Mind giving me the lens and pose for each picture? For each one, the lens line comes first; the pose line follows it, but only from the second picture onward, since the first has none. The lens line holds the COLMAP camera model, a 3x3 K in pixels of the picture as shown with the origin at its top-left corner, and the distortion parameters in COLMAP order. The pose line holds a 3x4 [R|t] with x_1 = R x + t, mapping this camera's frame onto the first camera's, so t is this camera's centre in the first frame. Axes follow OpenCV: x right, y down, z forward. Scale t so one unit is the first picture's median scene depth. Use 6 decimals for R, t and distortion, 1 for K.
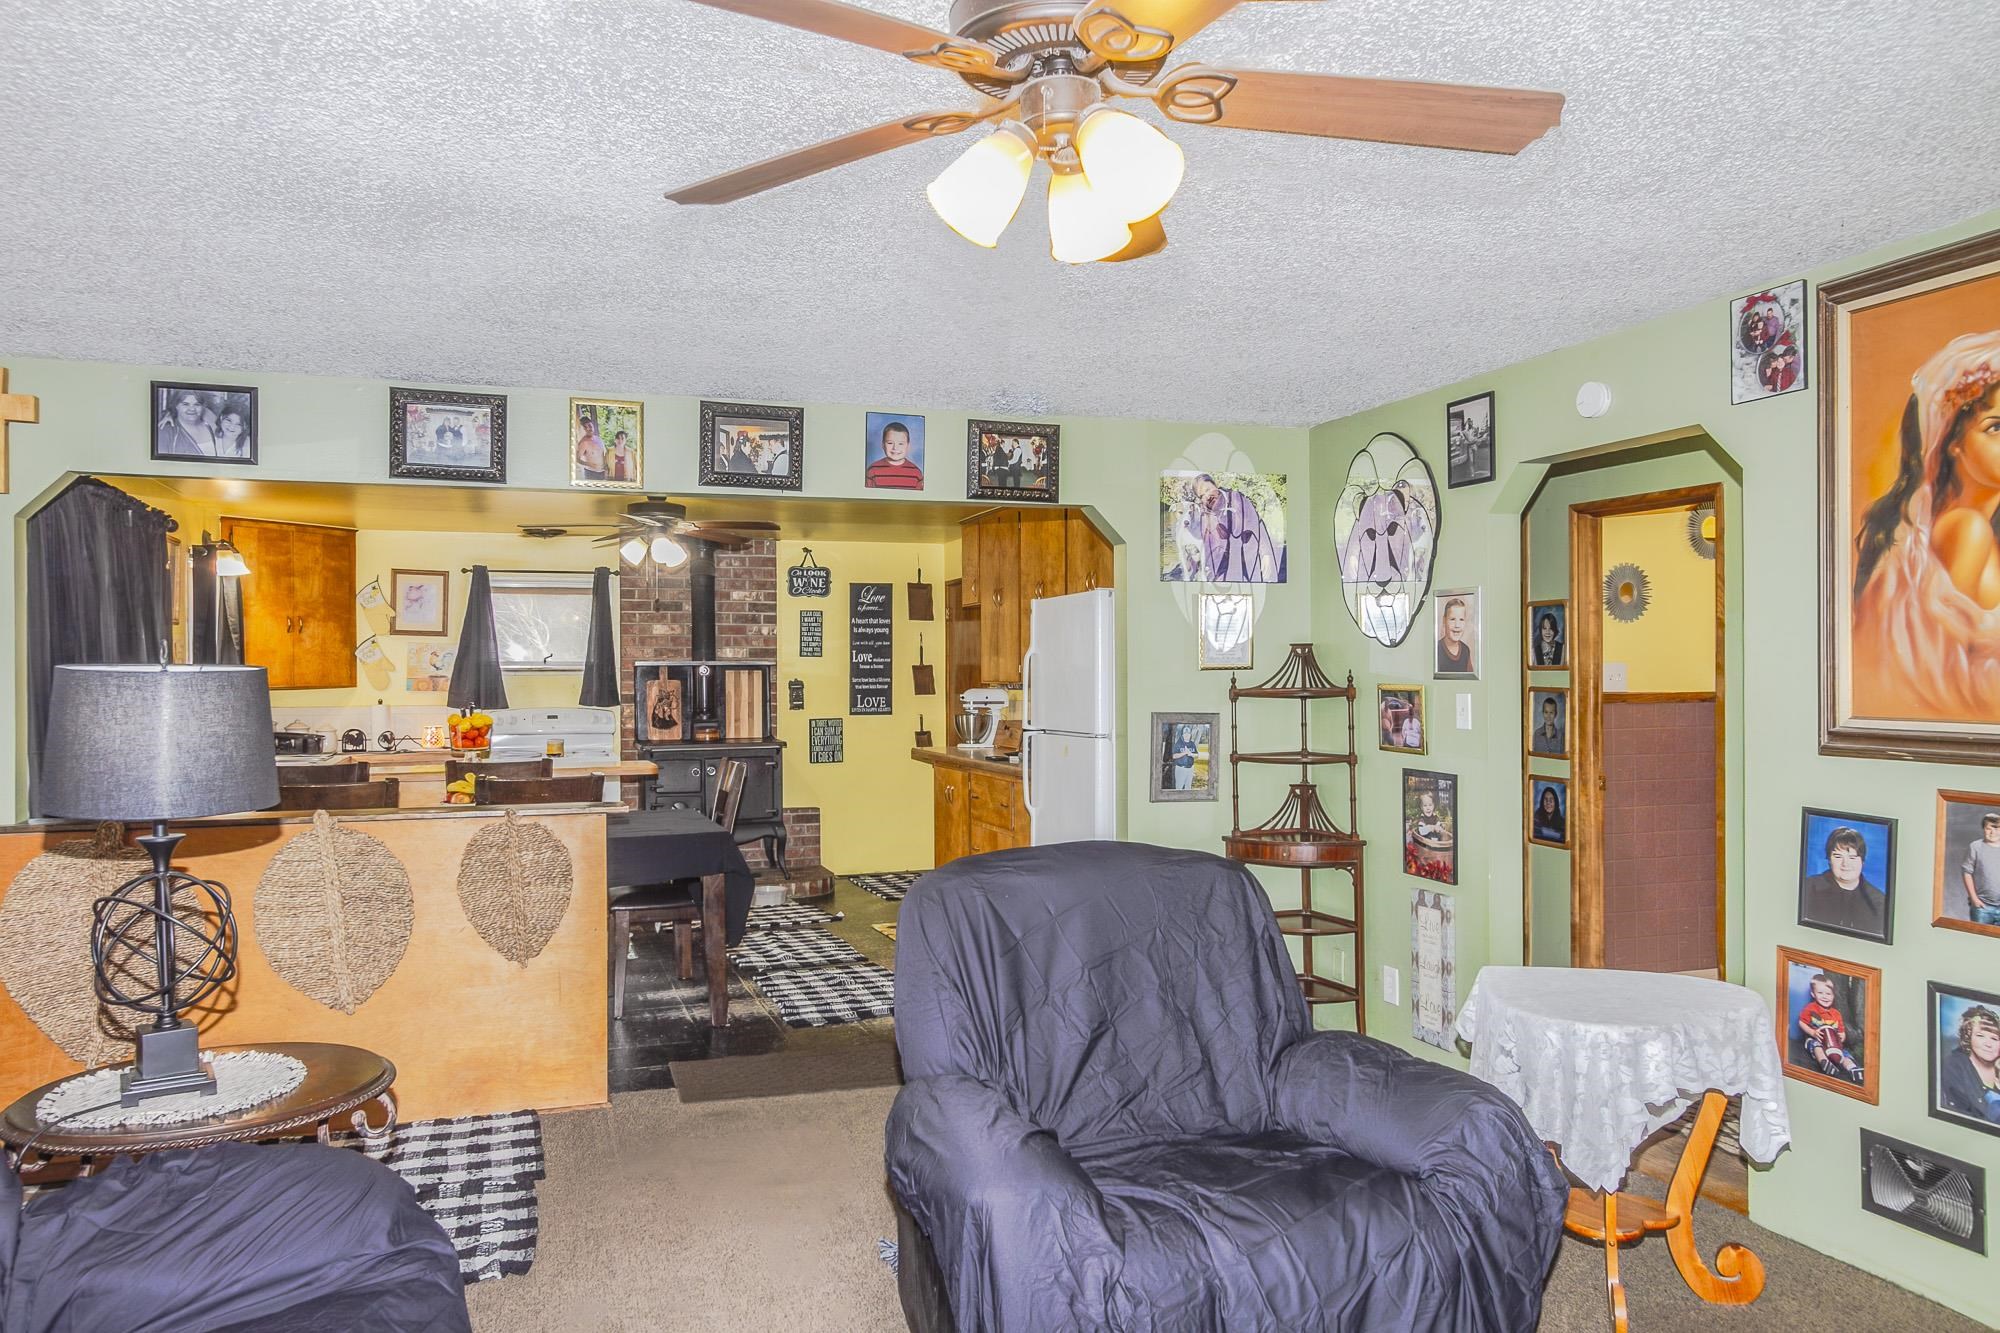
lens RADIAL K [[1451.4, 0, 999.6], [0, 1451.4, 669.8], [0, 0, 1]] dist [-0.010357, -0.002239]
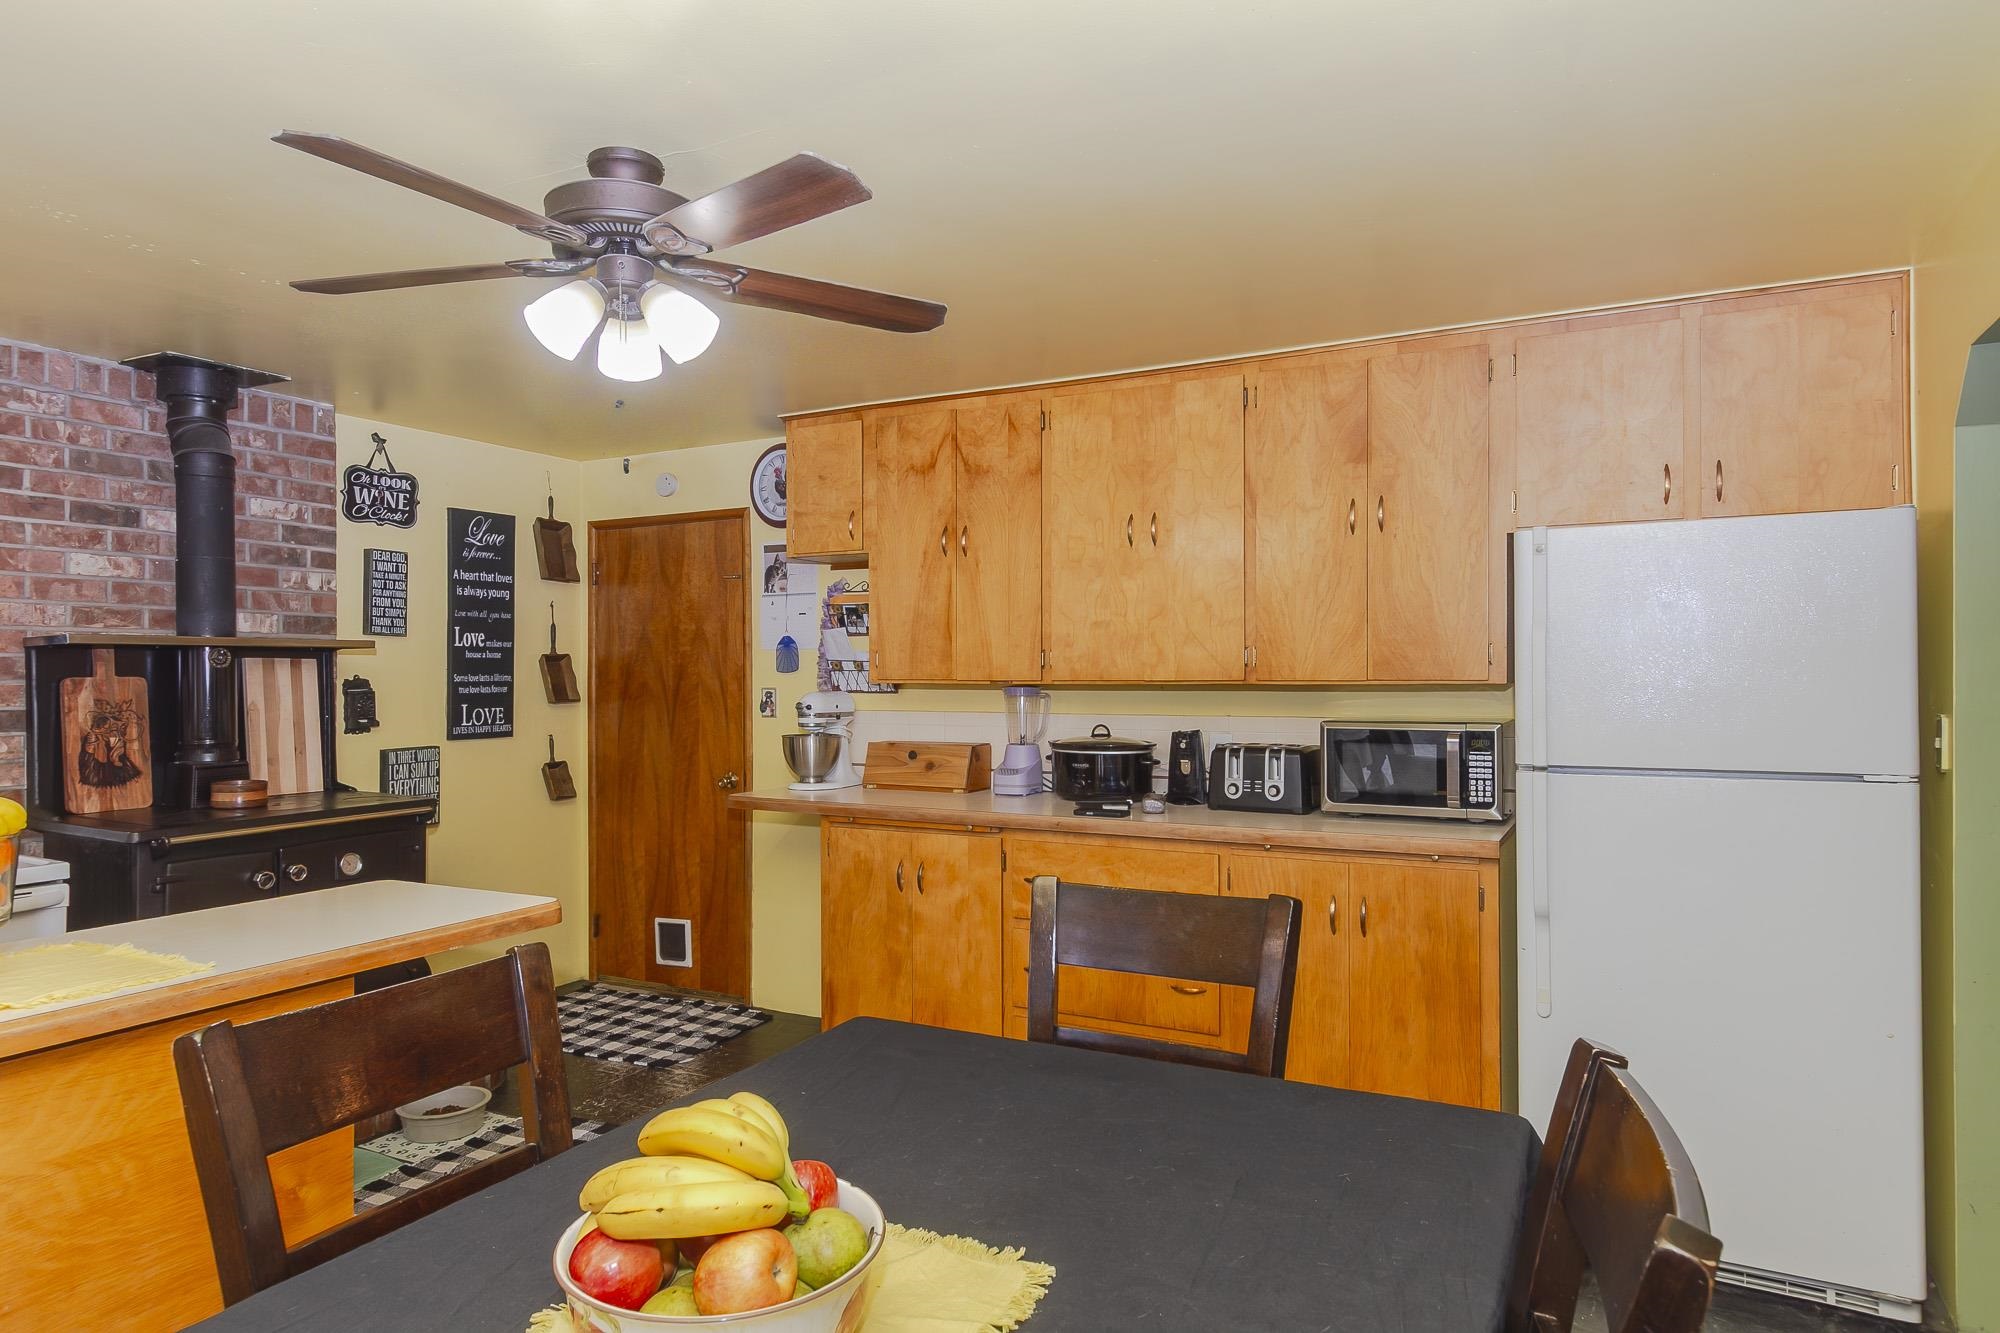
lens RADIAL K [[1208.5, 0, 1002.7], [0, 1208.5, 670.5], [0, 0, 1]] dist [0.003096, 0.000633]
pose [[0.743693, 0.005041, 0.668503, -0.261563], [-0.003540, 0.999987, -0.003603, 0.005011], [-0.668512, 0.000313, 0.743701, 0.509177]]
